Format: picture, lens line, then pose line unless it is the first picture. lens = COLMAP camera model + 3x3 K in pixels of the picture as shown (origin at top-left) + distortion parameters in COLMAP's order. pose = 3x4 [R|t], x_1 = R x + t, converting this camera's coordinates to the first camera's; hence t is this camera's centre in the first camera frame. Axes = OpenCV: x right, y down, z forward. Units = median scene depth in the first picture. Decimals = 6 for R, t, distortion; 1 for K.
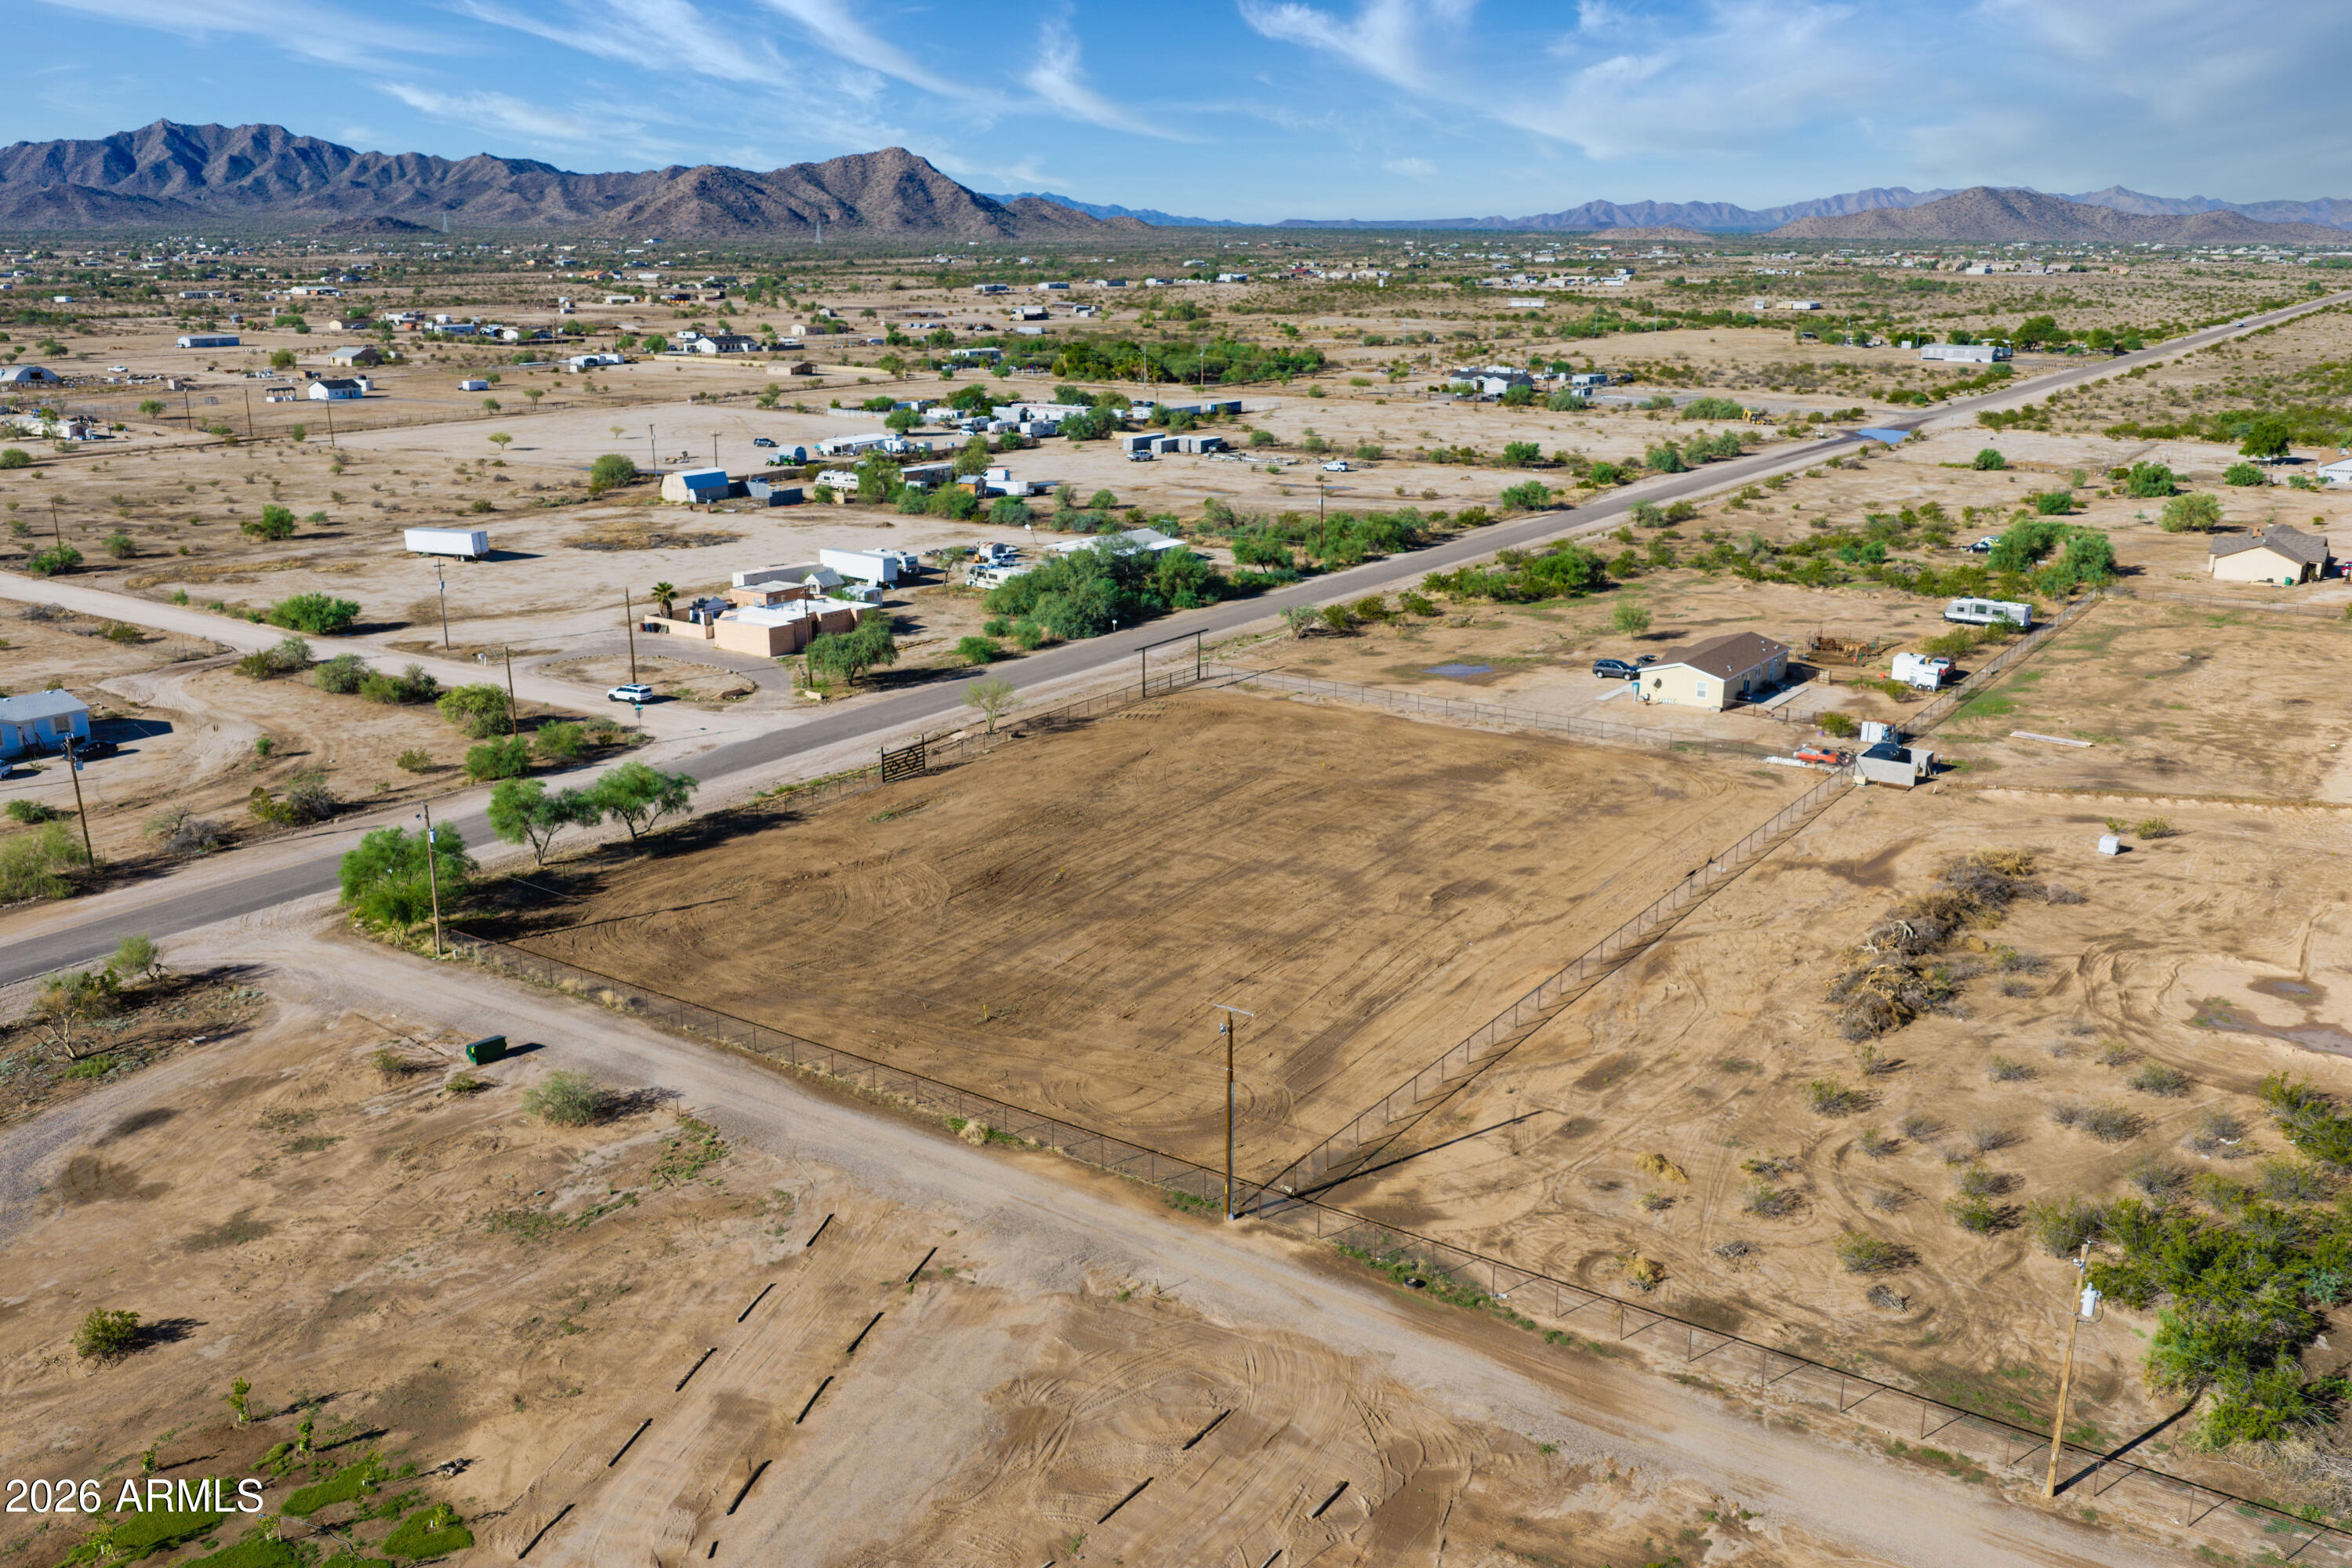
lens RADIAL K [[1944.7, 0, 1174.1], [0, 1944.7, 770.8], [0, 0, 1]] dist [0.019850, -0.030064]
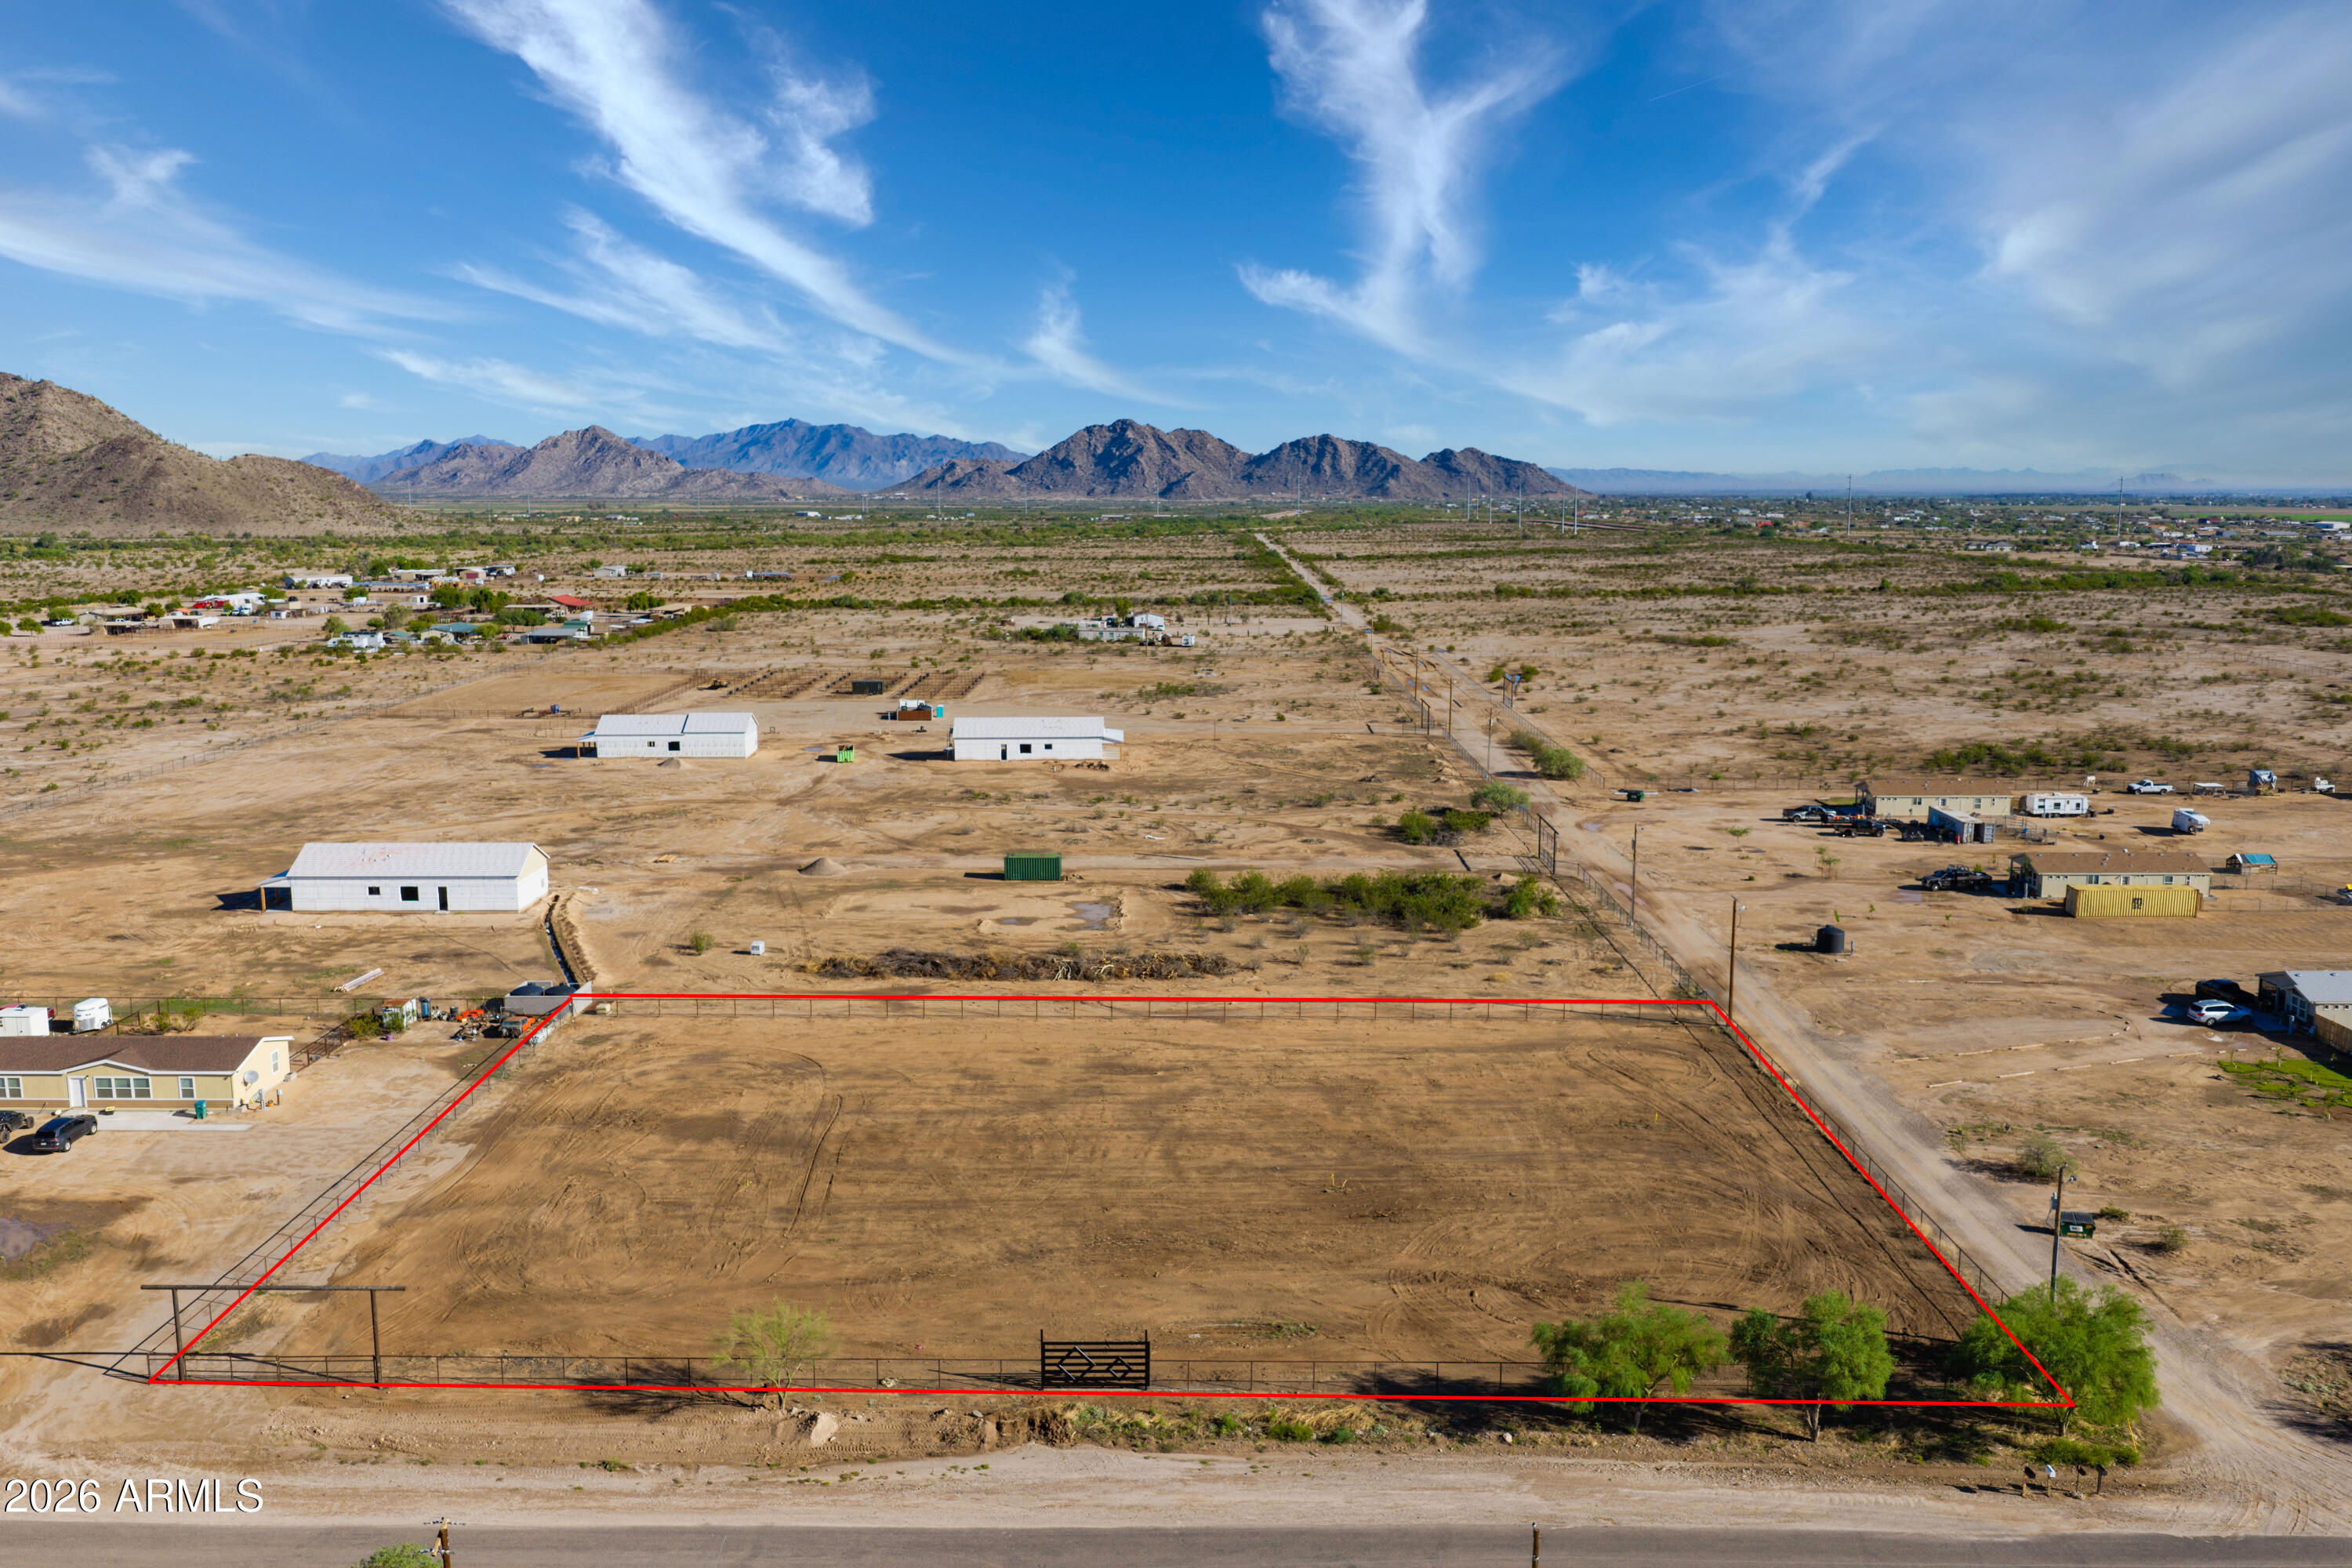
lens RADIAL K [[1944.7, 0, 1180.3], [0, 1944.7, 786.5], [0, 0, 1]] dist [0.019850, -0.030064]
pose [[-0.564194, -0.130704, 0.815231, -0.702257], [0.218949, 0.928354, 0.300368, -0.386825], [-0.796082, 0.347960, -0.495154, 1.410703]]
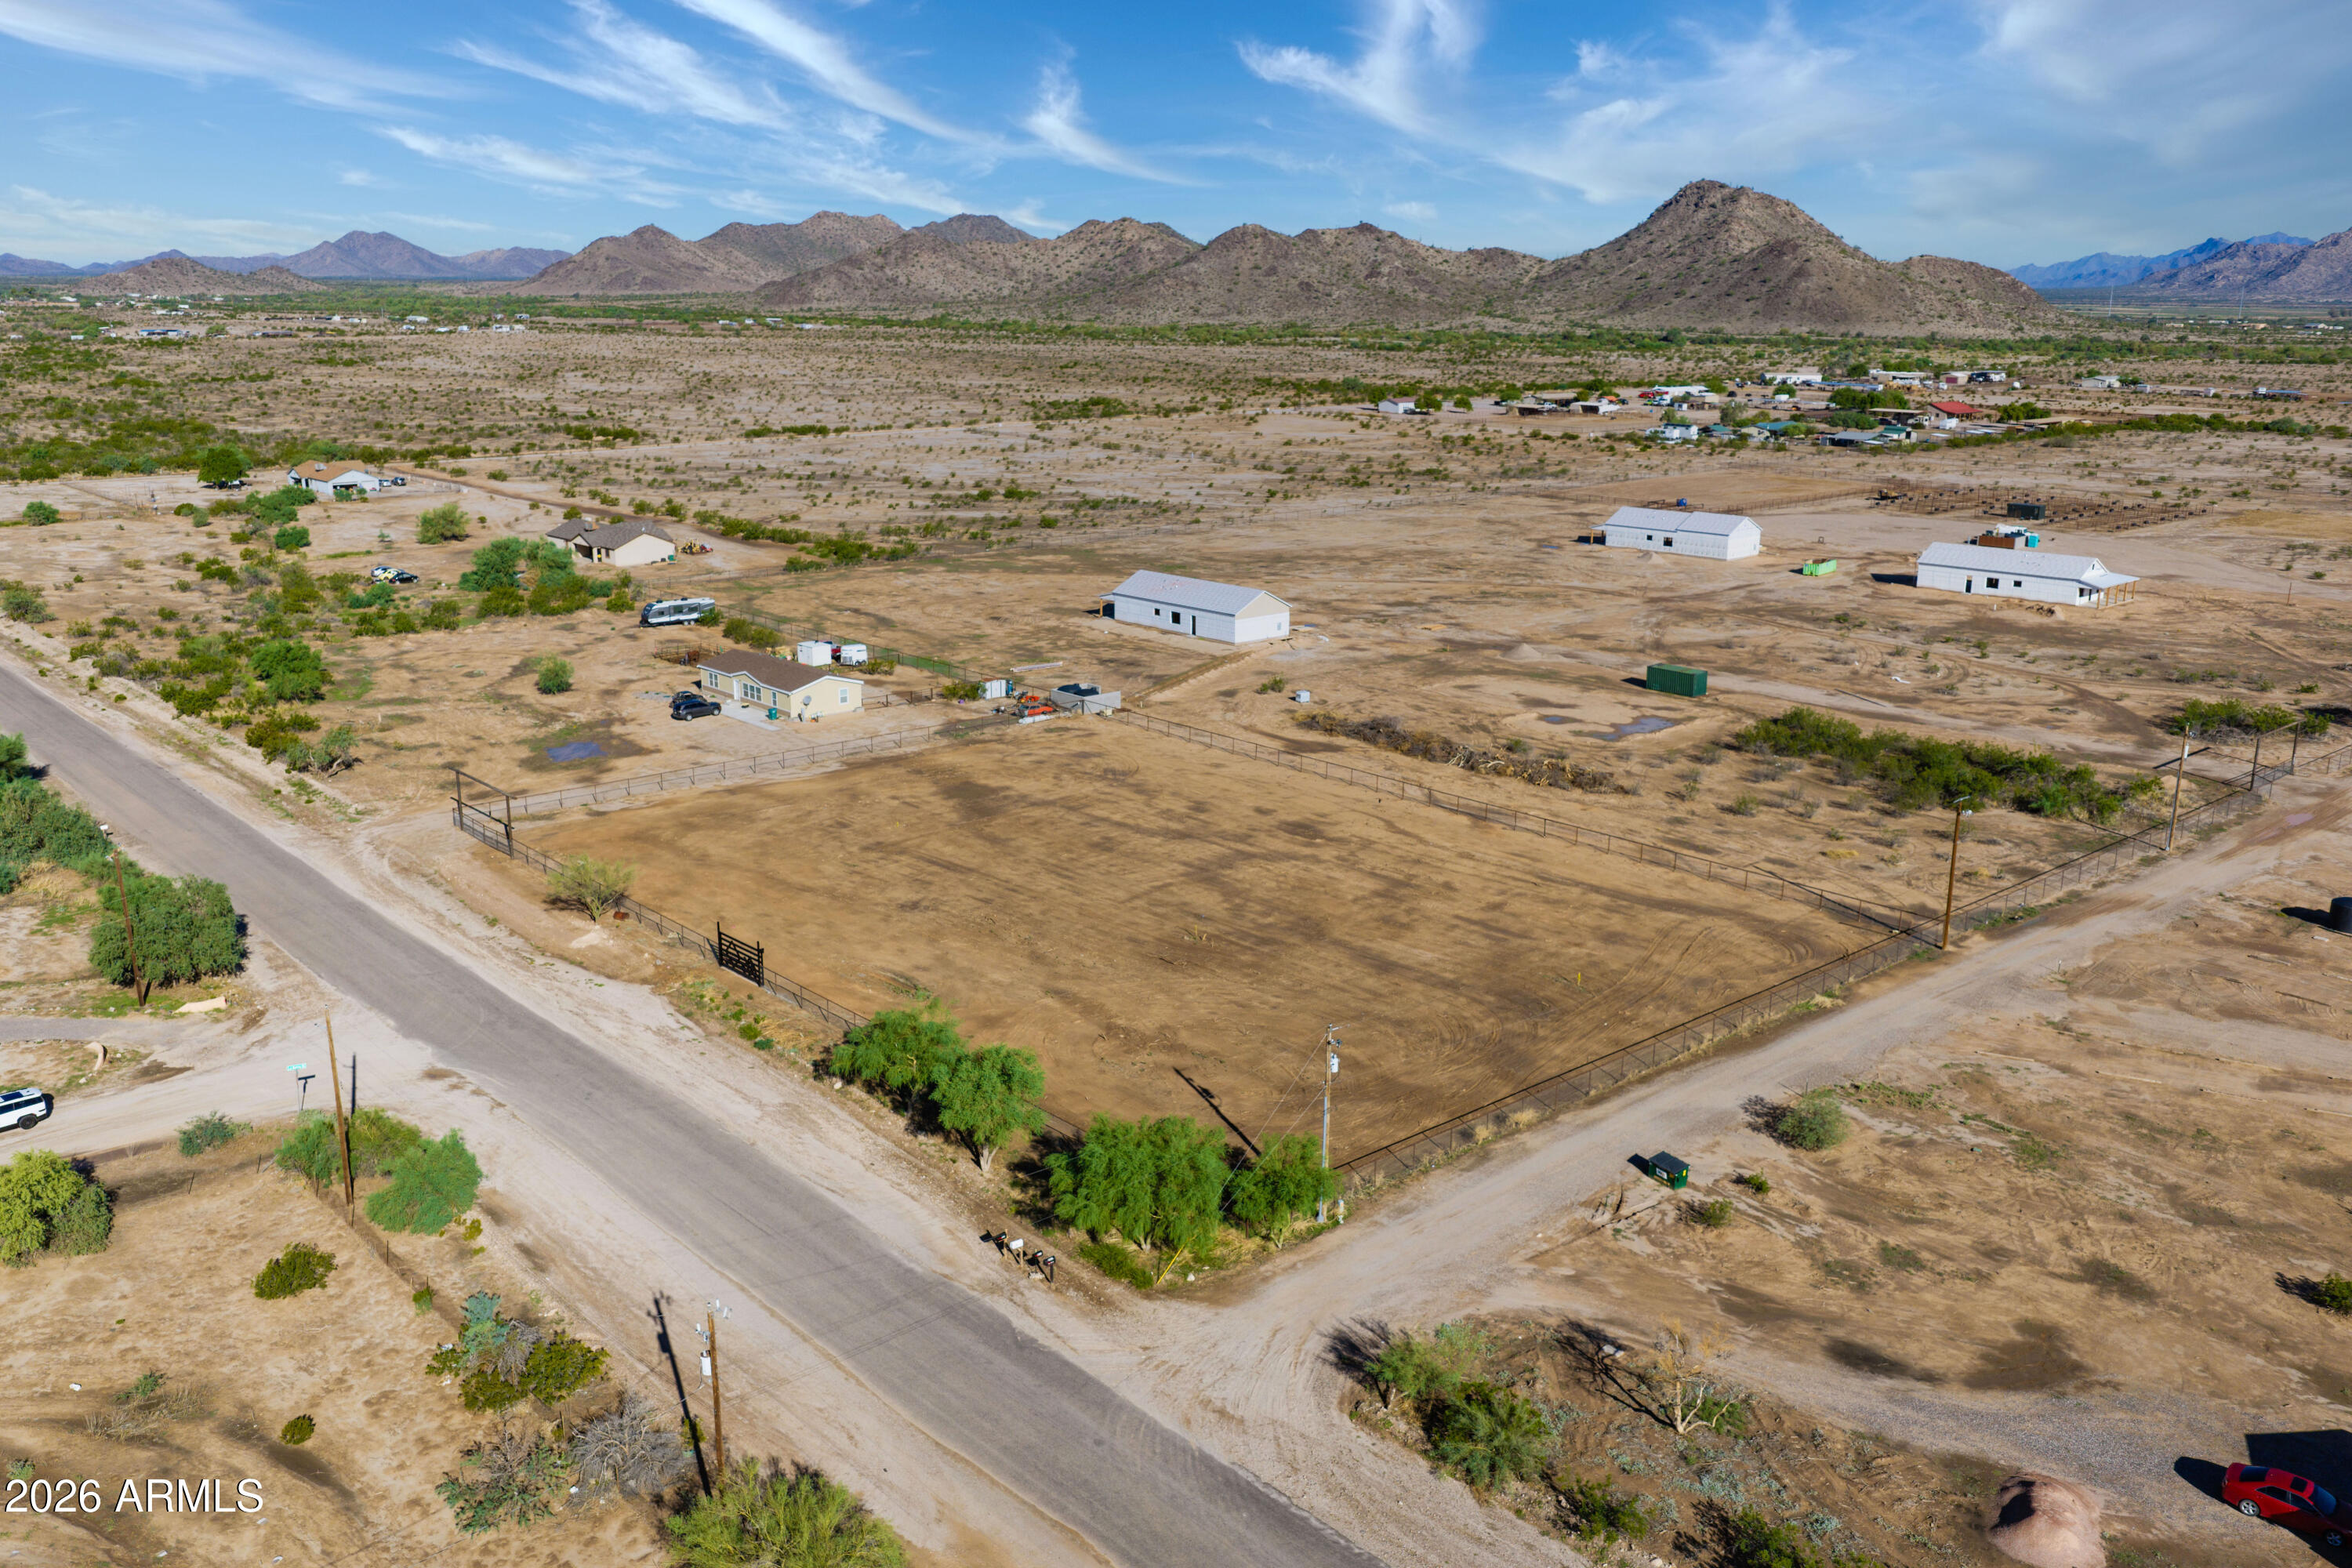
lens RADIAL K [[1944.7, 0, 1178.1], [0, 1944.7, 809.0], [0, 0, 1]] dist [0.019850, -0.030064]
pose [[0.233306, -0.257365, 0.937727, -0.934649], [0.254222, 0.946944, 0.196644, -0.194368], [-0.938584, 0.192512, 0.286355, 0.713170]]
